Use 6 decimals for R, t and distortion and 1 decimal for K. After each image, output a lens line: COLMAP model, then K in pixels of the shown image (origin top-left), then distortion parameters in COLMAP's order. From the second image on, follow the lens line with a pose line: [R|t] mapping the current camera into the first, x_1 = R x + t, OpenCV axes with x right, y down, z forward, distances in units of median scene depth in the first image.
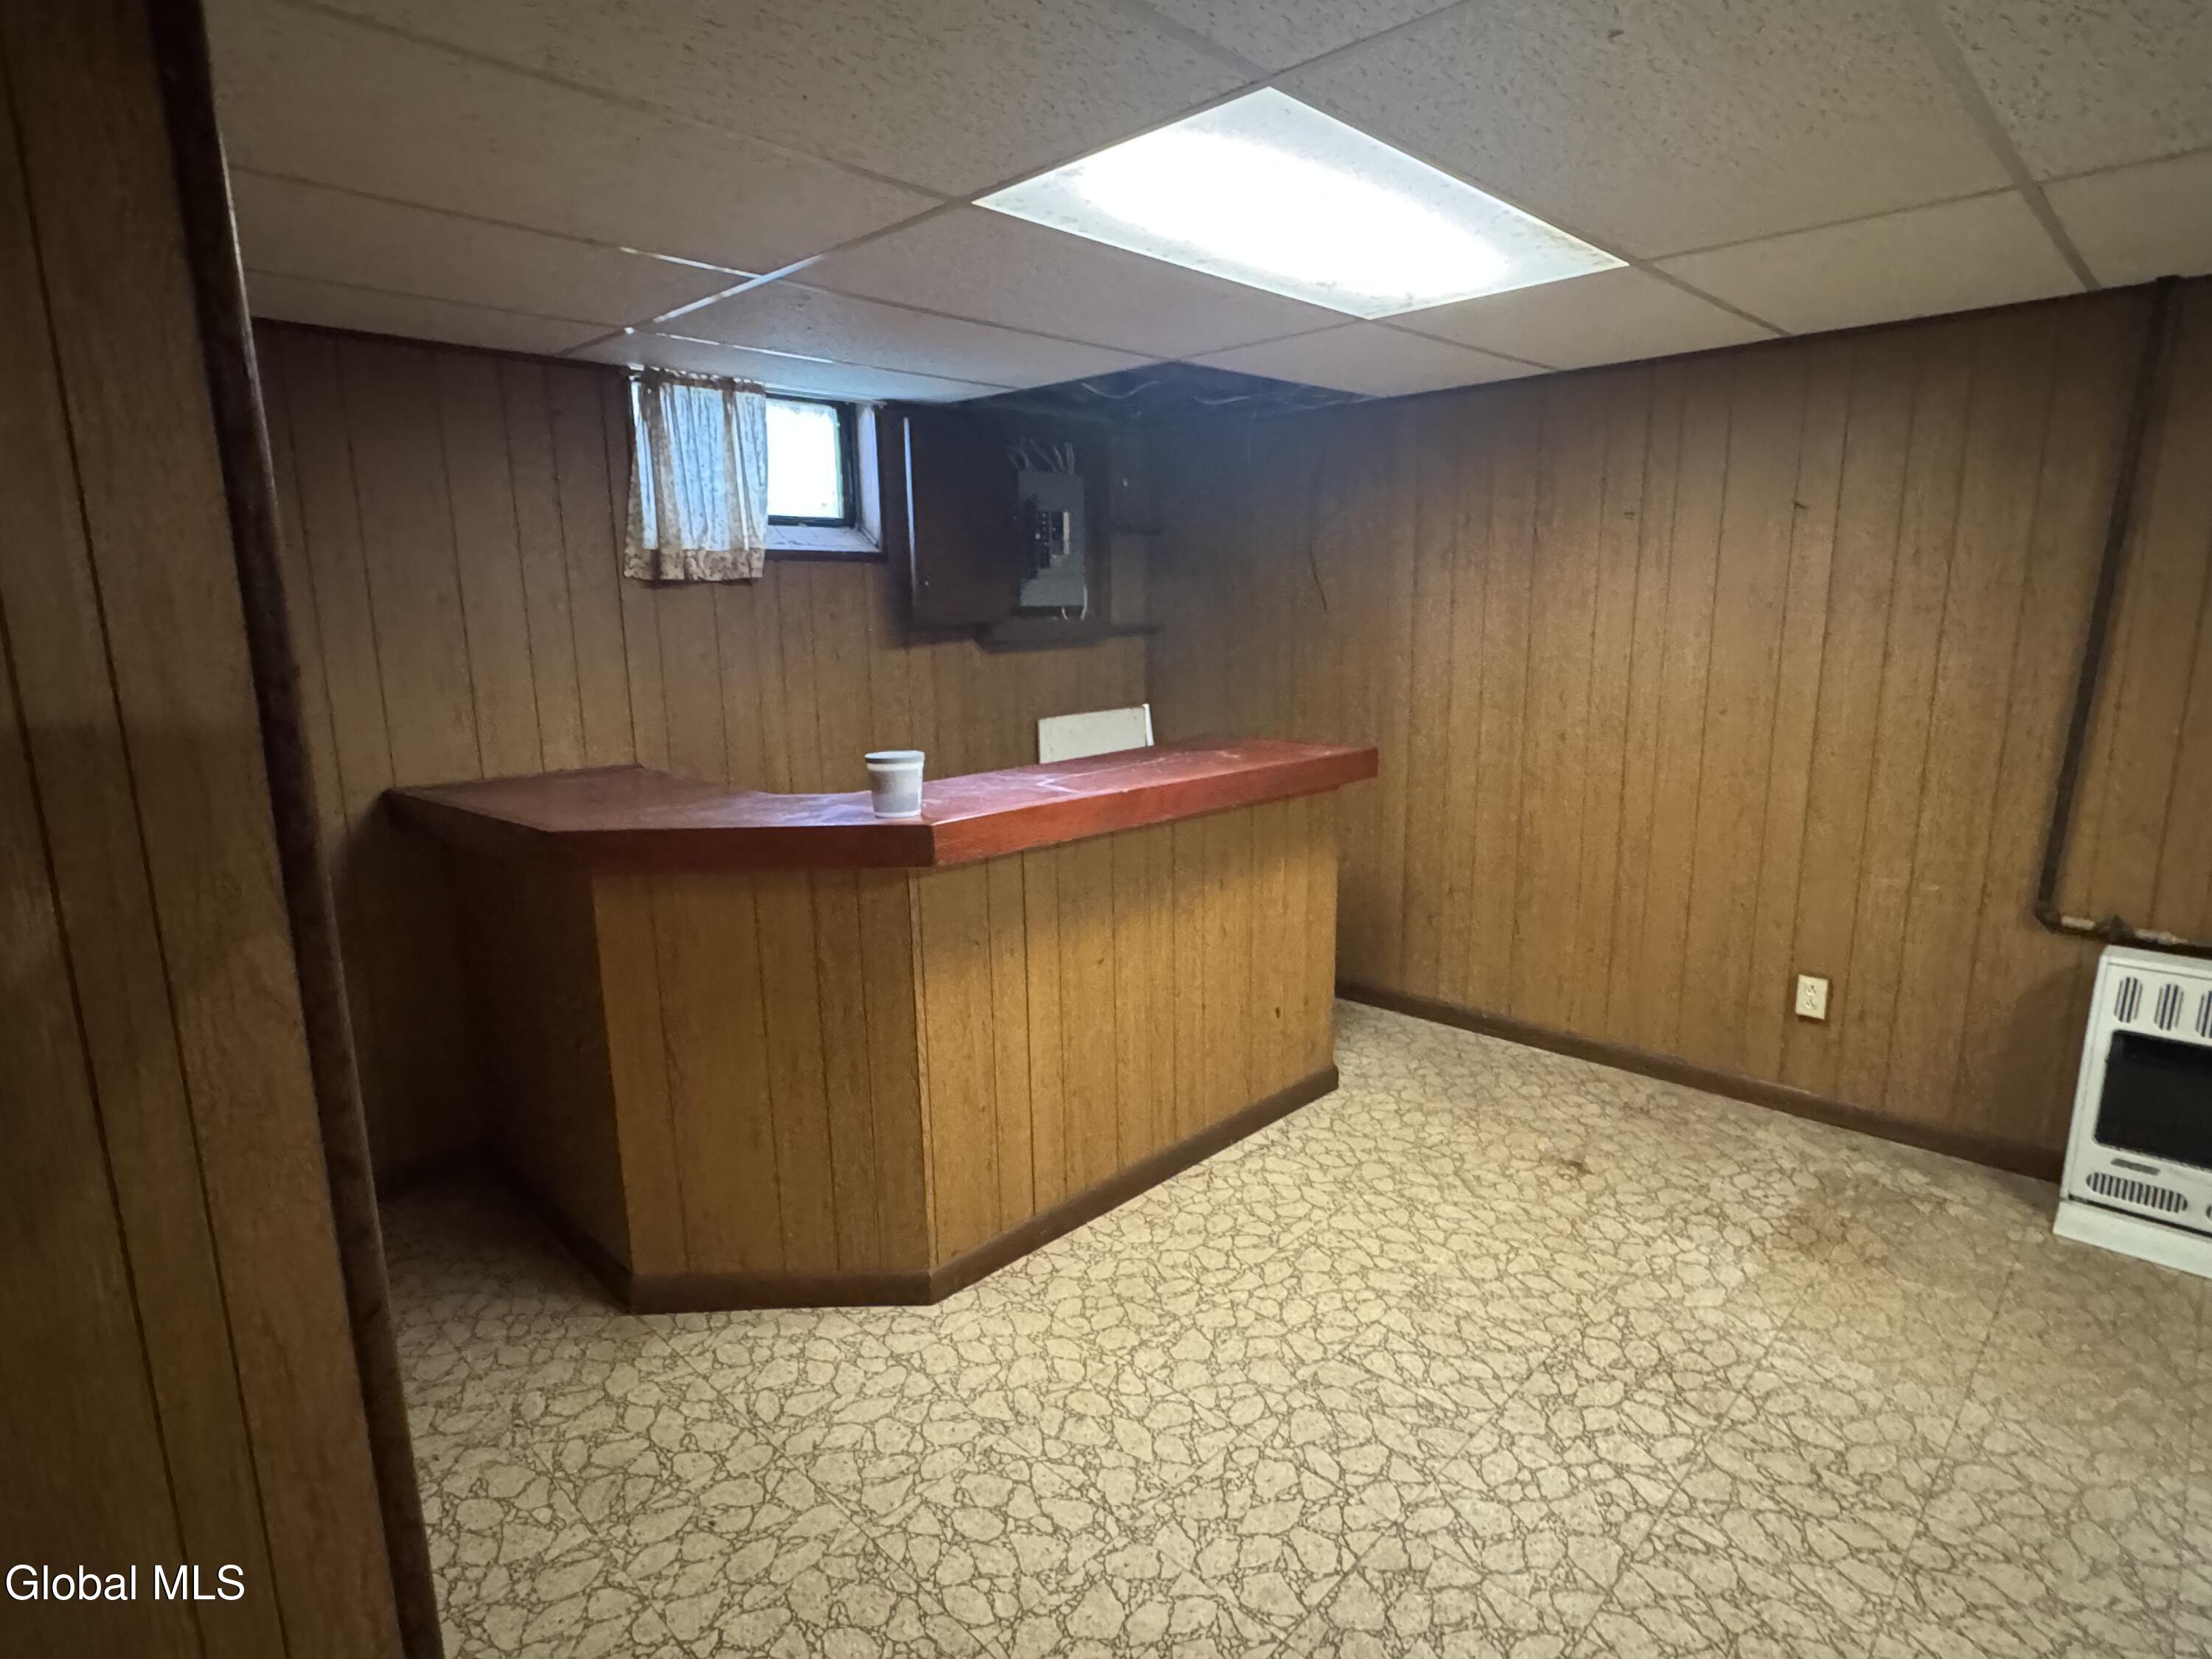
lens RADIAL K [[1158.5, 0, 1105.4], [0, 1158.5, 831.2], [0, 0, 1]] dist [-0.005181, 0.000202]
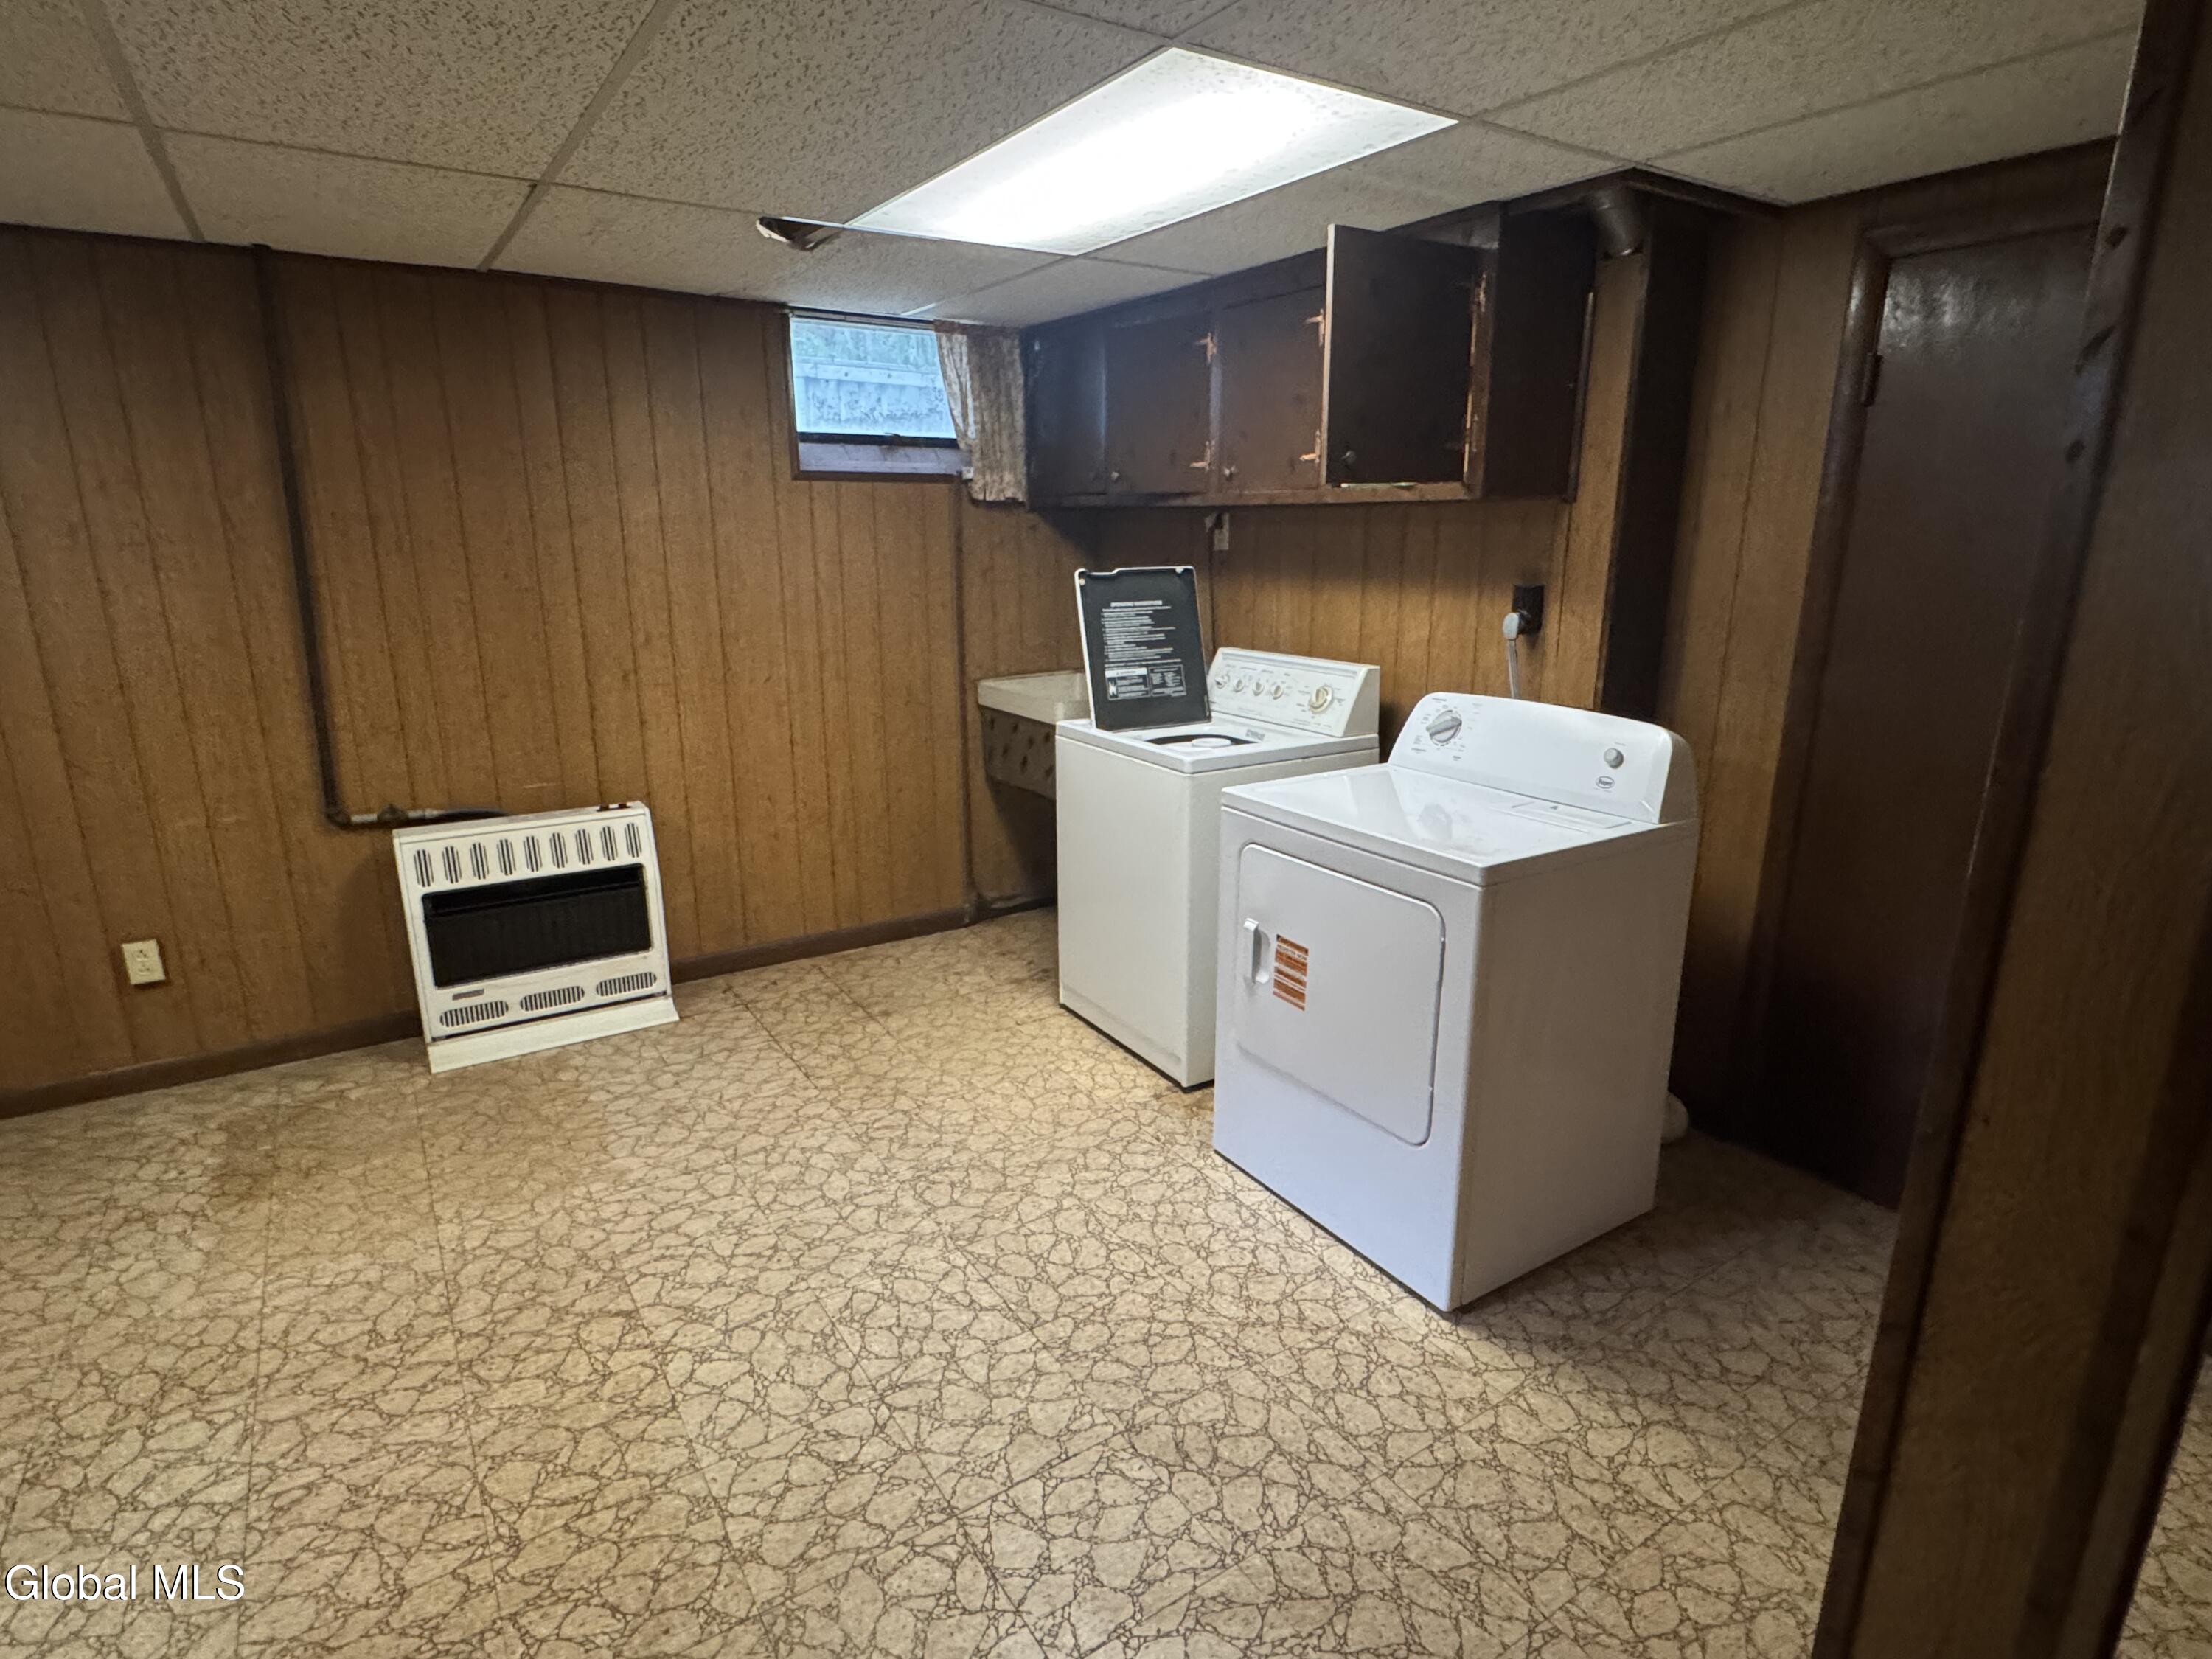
lens RADIAL K [[1158.5, 0, 1107.9], [0, 1158.5, 831.3], [0, 0, 1]] dist [-0.005181, 0.000202]
pose [[0.206055, -0.235631, 0.949747, -0.126168], [0.185846, 0.962333, 0.198432, 0.001002], [-0.960730, 0.135619, 0.242085, 0.009260]]
